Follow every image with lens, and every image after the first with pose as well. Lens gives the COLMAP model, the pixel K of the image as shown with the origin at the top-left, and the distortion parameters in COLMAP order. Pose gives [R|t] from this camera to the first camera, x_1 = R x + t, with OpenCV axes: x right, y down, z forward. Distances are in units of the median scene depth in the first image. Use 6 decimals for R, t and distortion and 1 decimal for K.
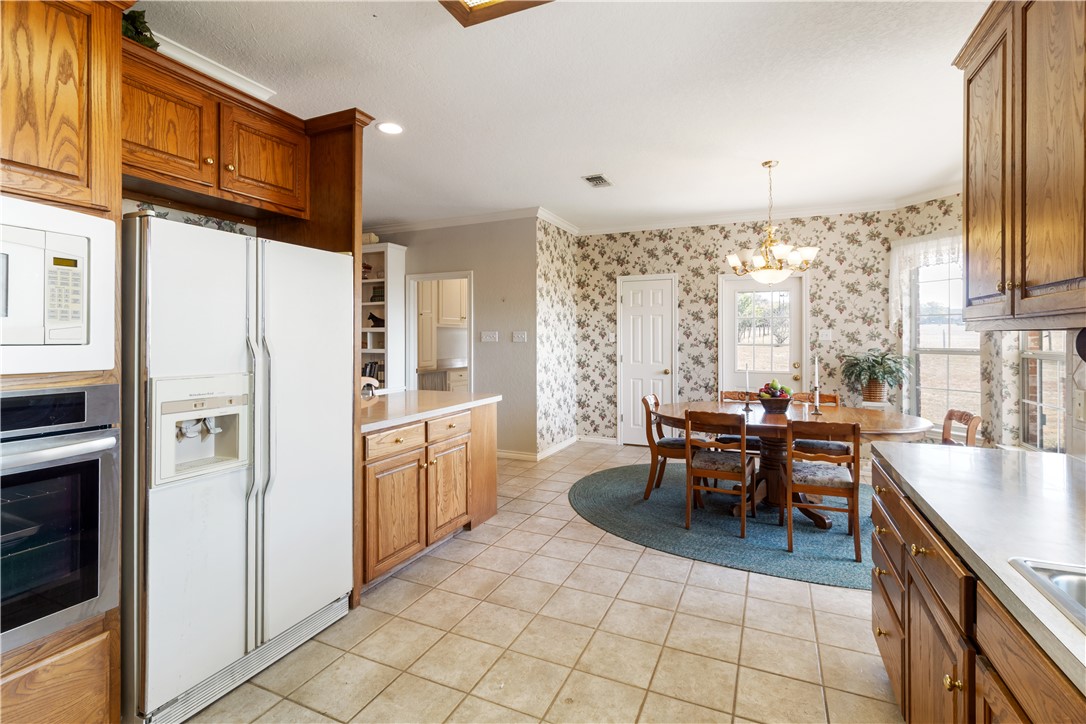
lens RADIAL K [[503.8, 0, 532.8], [0, 503.8, 337.8], [0, 0, 1]] dist [-0.000477, 0.000222]
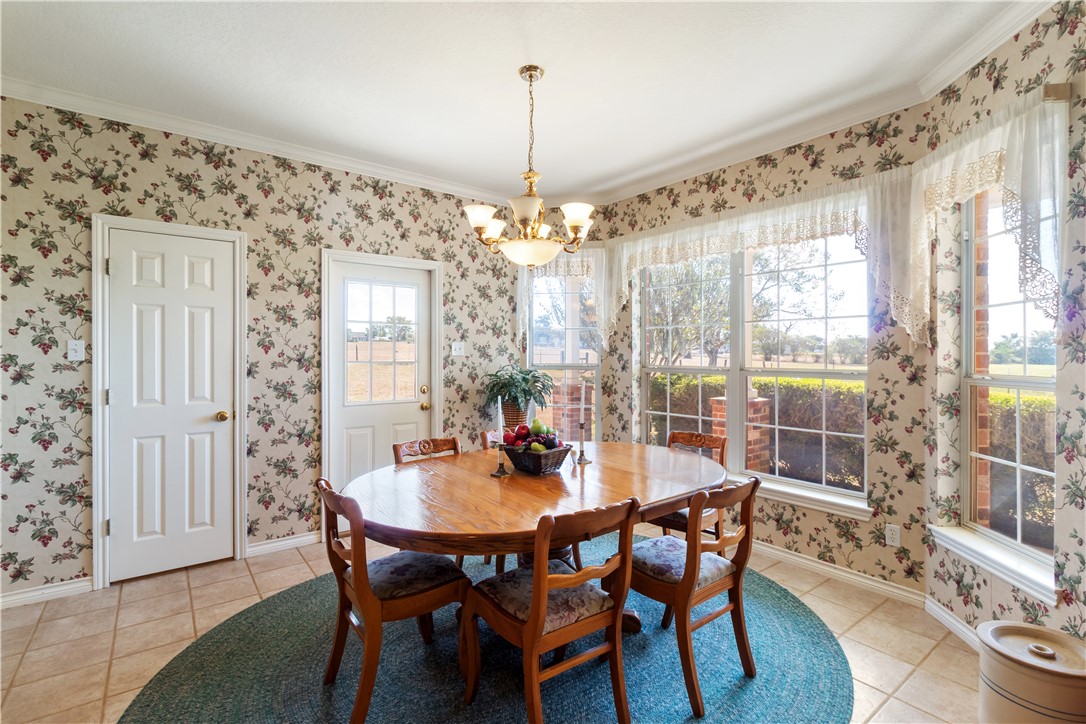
lens RADIAL K [[503.8, 0, 546.8], [0, 503.8, 354.3], [0, 0, 1]] dist [-0.000477, 0.000222]
pose [[0.460479, -0.001361, 0.887669, -0.045974], [-0.002821, 0.999992, 0.002996, 0.000299], [-0.887666, -0.003884, 0.460471, 0.464633]]
